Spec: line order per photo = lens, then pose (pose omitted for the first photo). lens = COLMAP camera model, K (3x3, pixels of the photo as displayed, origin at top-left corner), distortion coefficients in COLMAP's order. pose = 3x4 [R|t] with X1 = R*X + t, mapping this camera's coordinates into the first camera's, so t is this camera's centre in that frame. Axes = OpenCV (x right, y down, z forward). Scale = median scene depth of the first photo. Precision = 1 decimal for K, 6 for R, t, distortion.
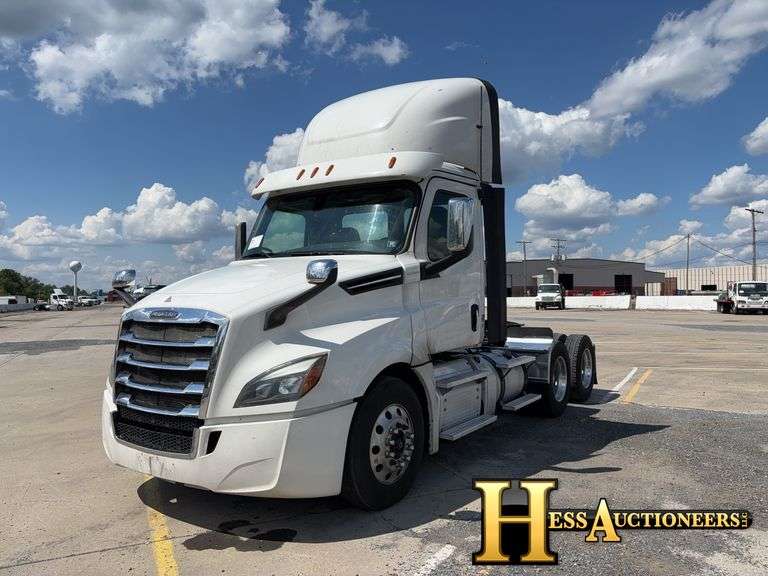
lens RADIAL K [[582.2, 0, 388.4], [0, 582.2, 285.0], [0, 0, 1]] dist [0.036024, -0.004430]
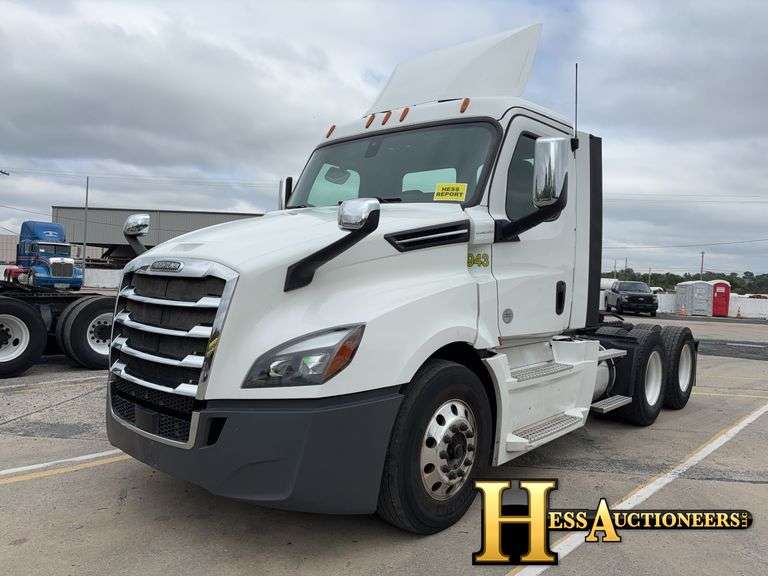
lens RADIAL K [[582.2, 0, 386.9], [0, 582.2, 293.0], [0, 0, 1]] dist [0.036024, -0.004430]
pose [[0.991933, 0.049944, -0.116512, 0.008272], [-0.045760, 0.998217, 0.038312, 0.041726], [0.118218, -0.032672, 0.992450, 0.234605]]
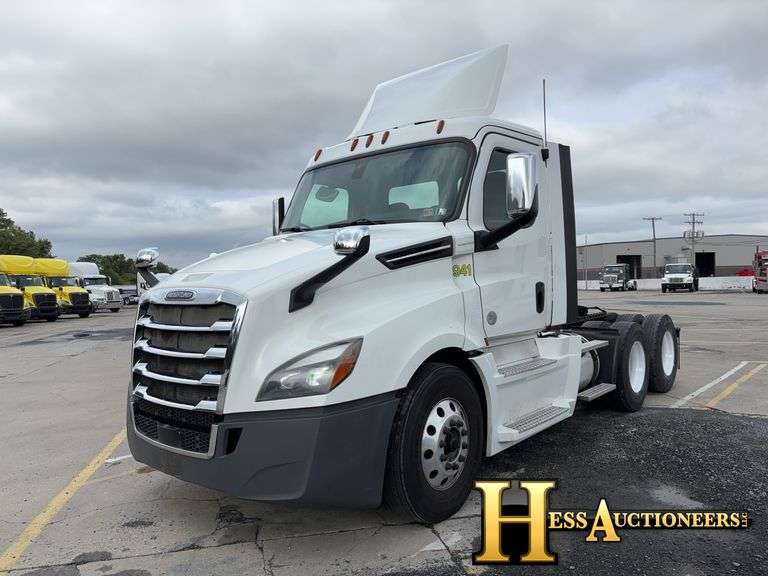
lens RADIAL K [[582.2, 0, 381.8], [0, 582.2, 286.7], [0, 0, 1]] dist [0.036024, -0.004430]
pose [[0.993707, -0.013948, -0.111139, 0.016221], [0.017002, 0.999502, 0.026579, 0.019605], [0.110713, -0.028301, 0.993449, 0.153916]]
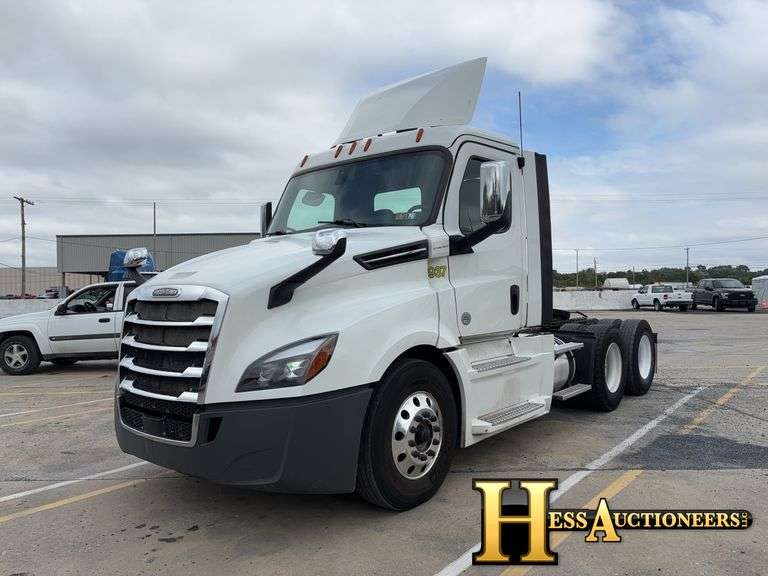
lens RADIAL K [[582.2, 0, 389.9], [0, 582.2, 293.4], [0, 0, 1]] dist [0.036024, -0.004430]
pose [[0.995649, -0.006492, -0.092959, 0.053635], [0.008942, 0.999623, 0.025958, 0.030606], [0.092756, -0.026676, 0.995331, 0.109149]]
